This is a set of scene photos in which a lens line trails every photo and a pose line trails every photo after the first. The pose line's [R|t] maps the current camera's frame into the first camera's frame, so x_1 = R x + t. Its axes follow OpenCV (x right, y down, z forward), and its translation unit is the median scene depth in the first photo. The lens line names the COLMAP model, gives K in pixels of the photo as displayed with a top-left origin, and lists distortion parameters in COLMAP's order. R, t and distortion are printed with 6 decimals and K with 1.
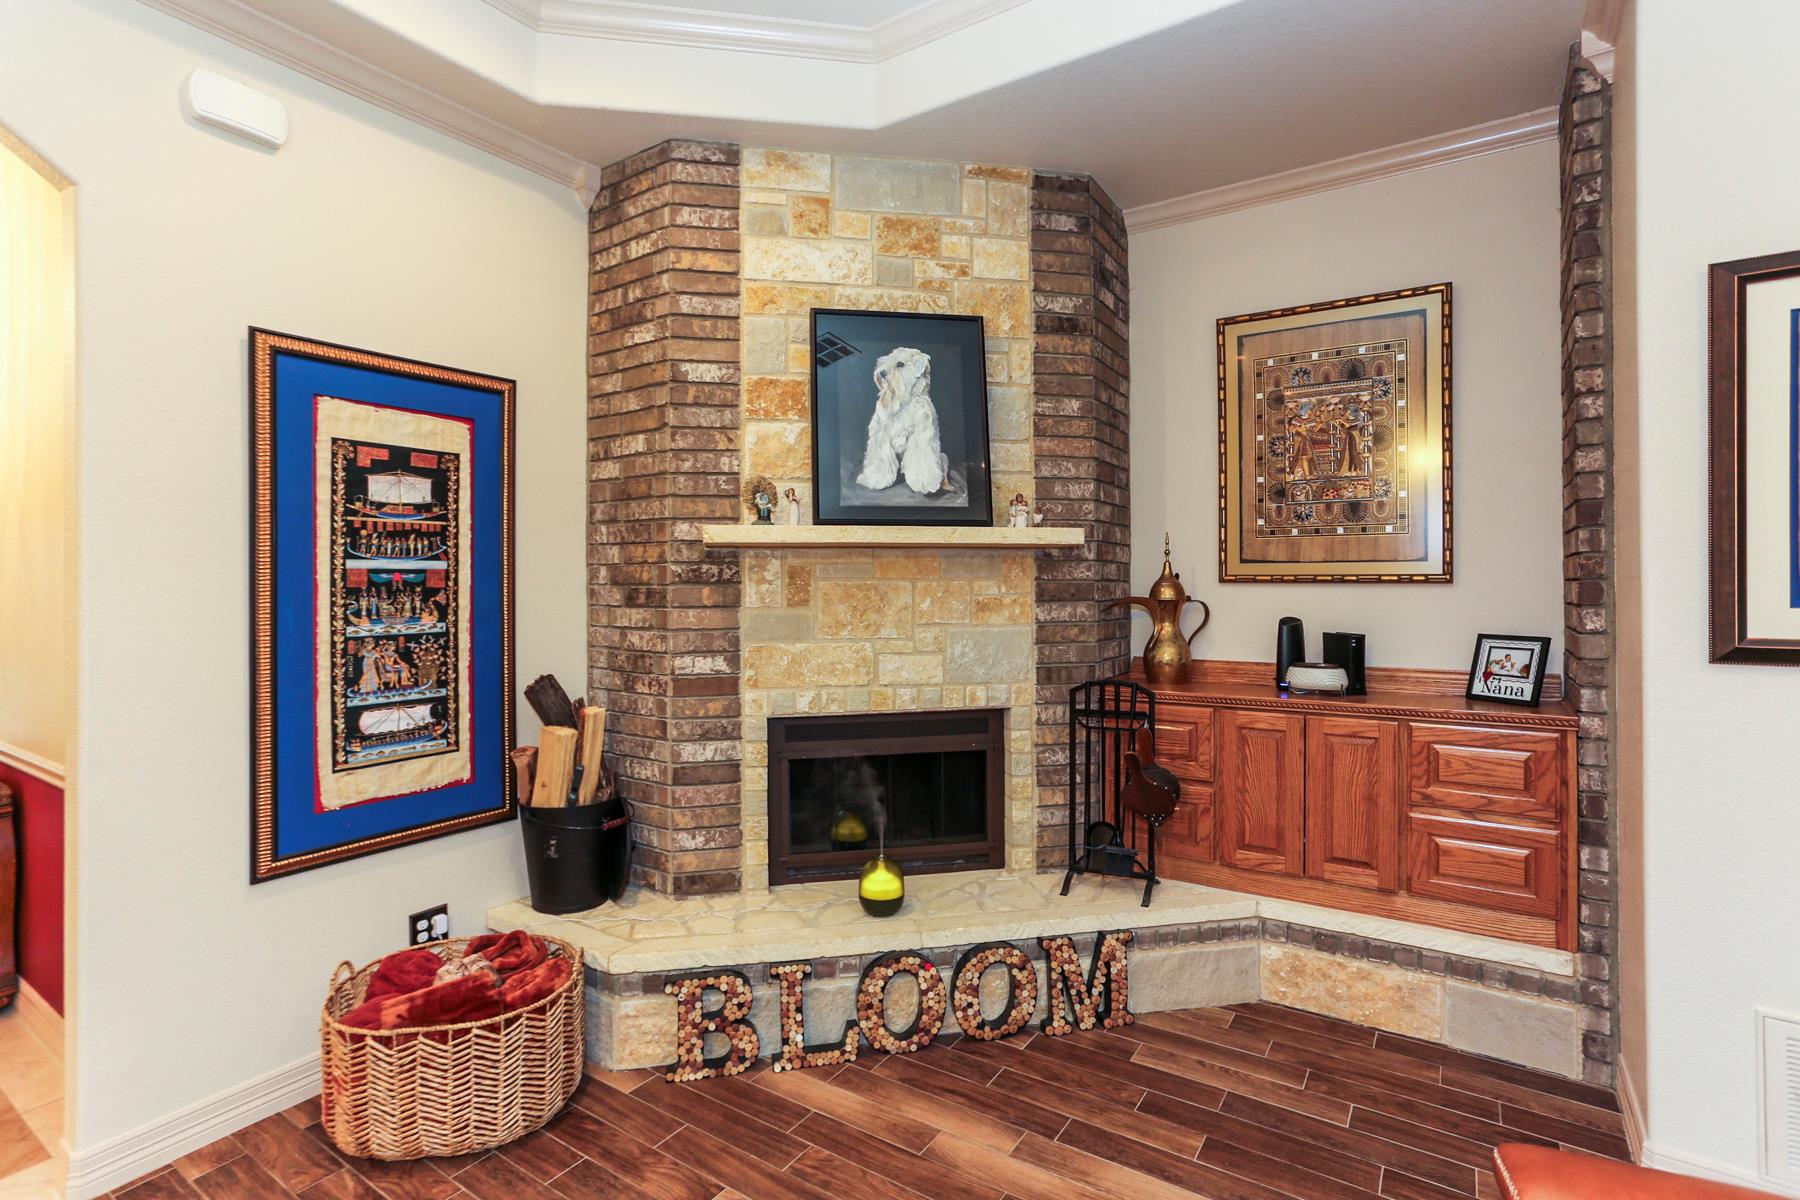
lens RADIAL K [[910.3, 0, 898.8], [0, 910.3, 581.5], [0, 0, 1]] dist [-0.066920, 0.046062]
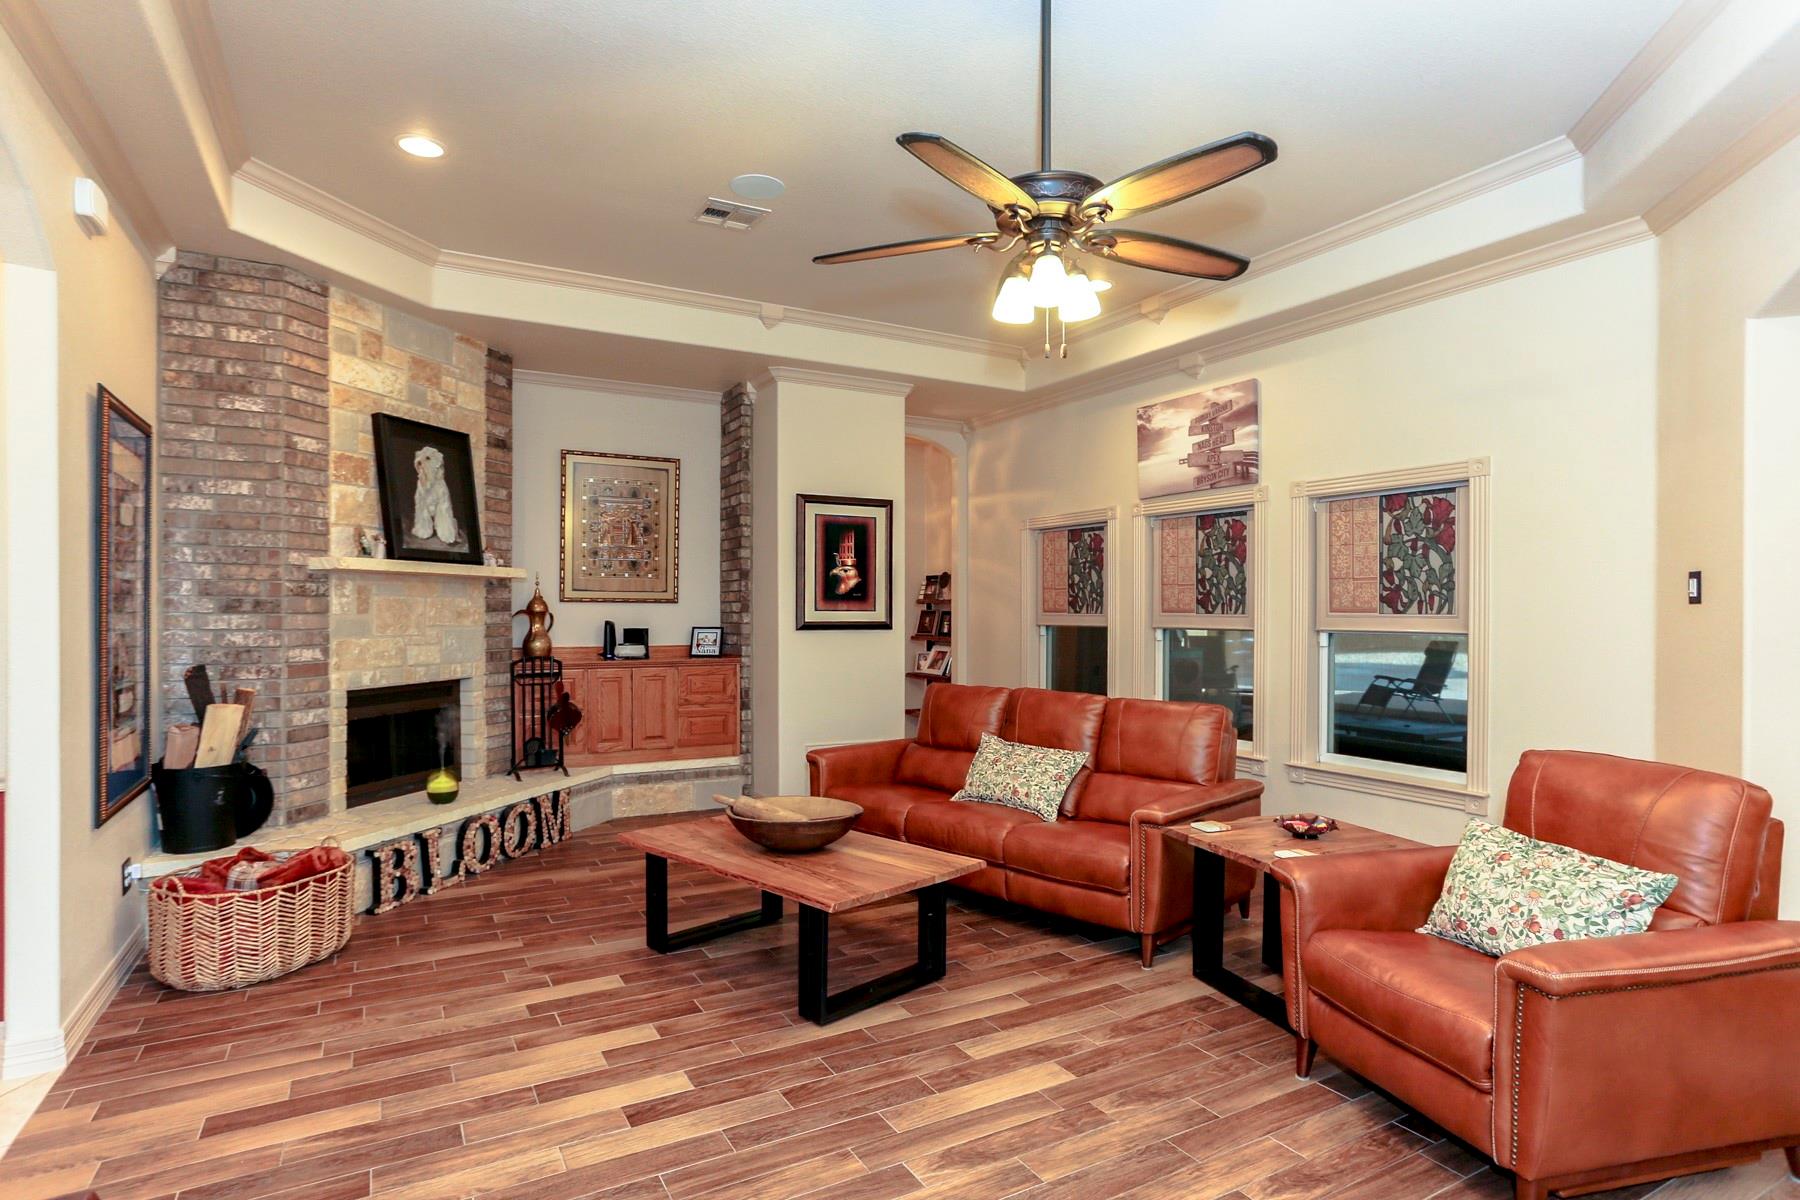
lens RADIAL K [[932.9, 0, 922.3], [0, 932.9, 614.1], [0, 0, 1]] dist [-0.027311, 0.000051]
pose [[0.446628, 0.003096, 0.894715, -1.044444], [-0.004853, 0.999988, -0.001038, 0.025935], [-0.894707, -0.003878, 0.446637, -0.469465]]
